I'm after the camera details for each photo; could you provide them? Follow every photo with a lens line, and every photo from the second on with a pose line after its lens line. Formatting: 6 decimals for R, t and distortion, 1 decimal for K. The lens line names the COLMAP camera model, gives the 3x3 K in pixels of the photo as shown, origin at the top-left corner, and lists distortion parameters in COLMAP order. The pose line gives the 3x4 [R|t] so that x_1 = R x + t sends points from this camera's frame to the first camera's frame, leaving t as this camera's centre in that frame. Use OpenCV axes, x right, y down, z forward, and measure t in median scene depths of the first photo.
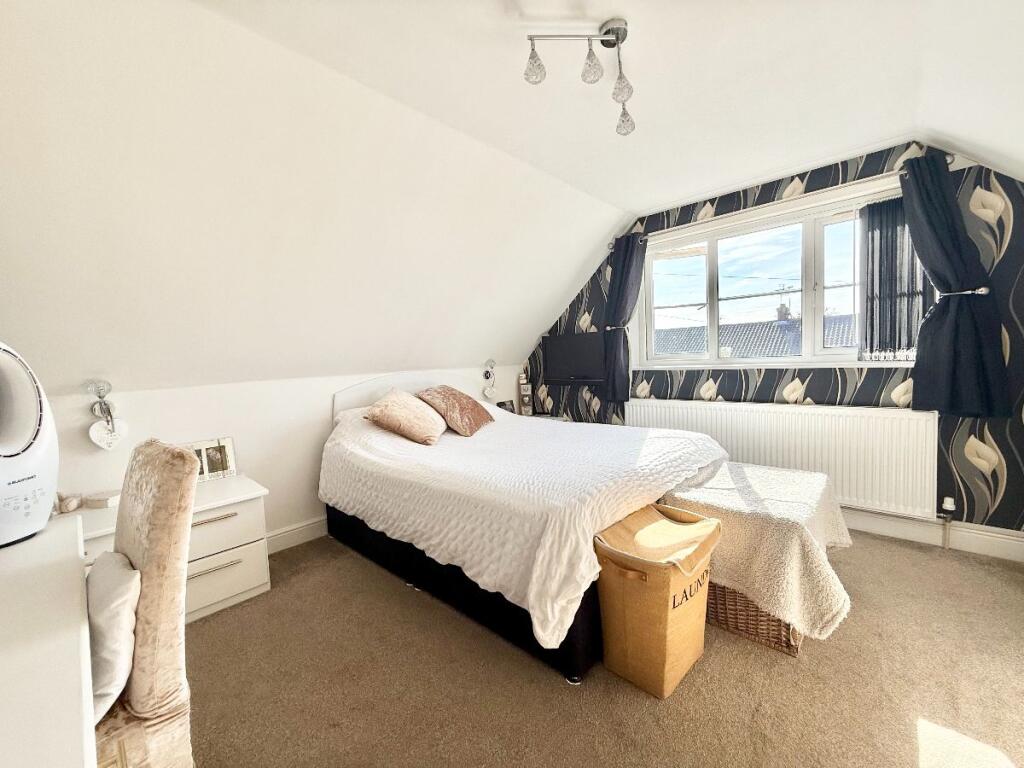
lens RADIAL K [[409.1, 0, 511.6], [0, 409.1, 381.7], [0, 0, 1]] dist [-0.000233, 0.000107]
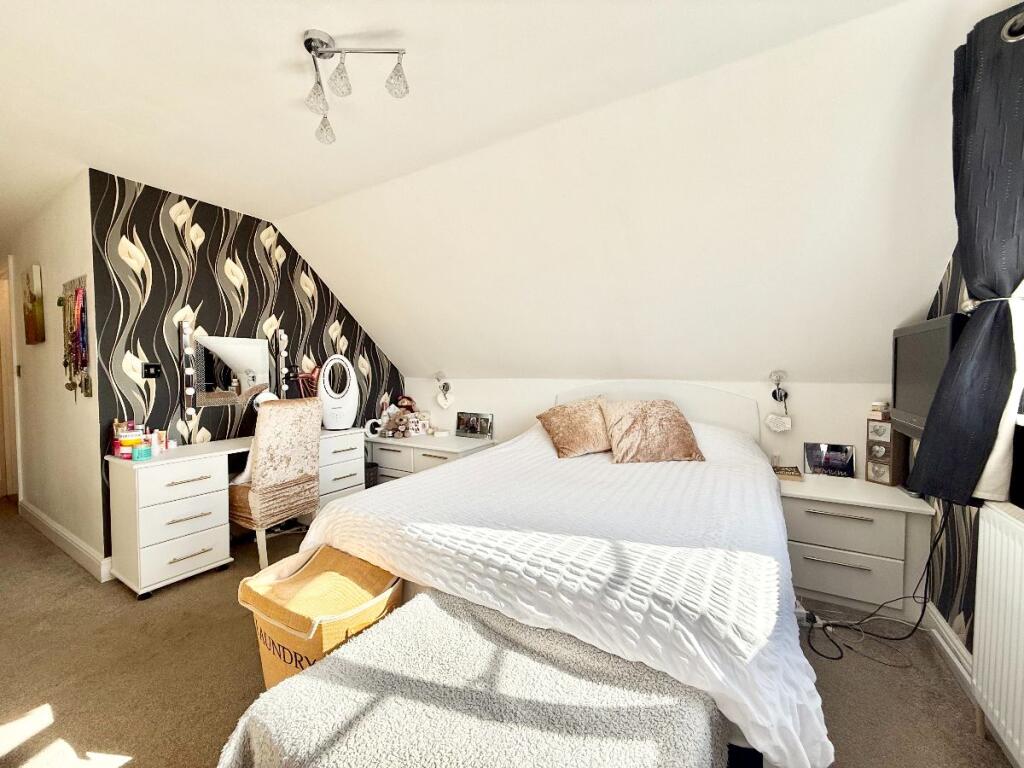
lens RADIAL K [[422.9, 0, 515.1], [0, 422.9, 388.7], [0, 0, 1]] dist [0.001776, 0.000507]
pose [[0.227039, 0.081548, -0.970466, 0.781780], [-0.072832, 0.995119, 0.066580, -0.065919], [0.971159, 0.055565, 0.231870, 0.740876]]
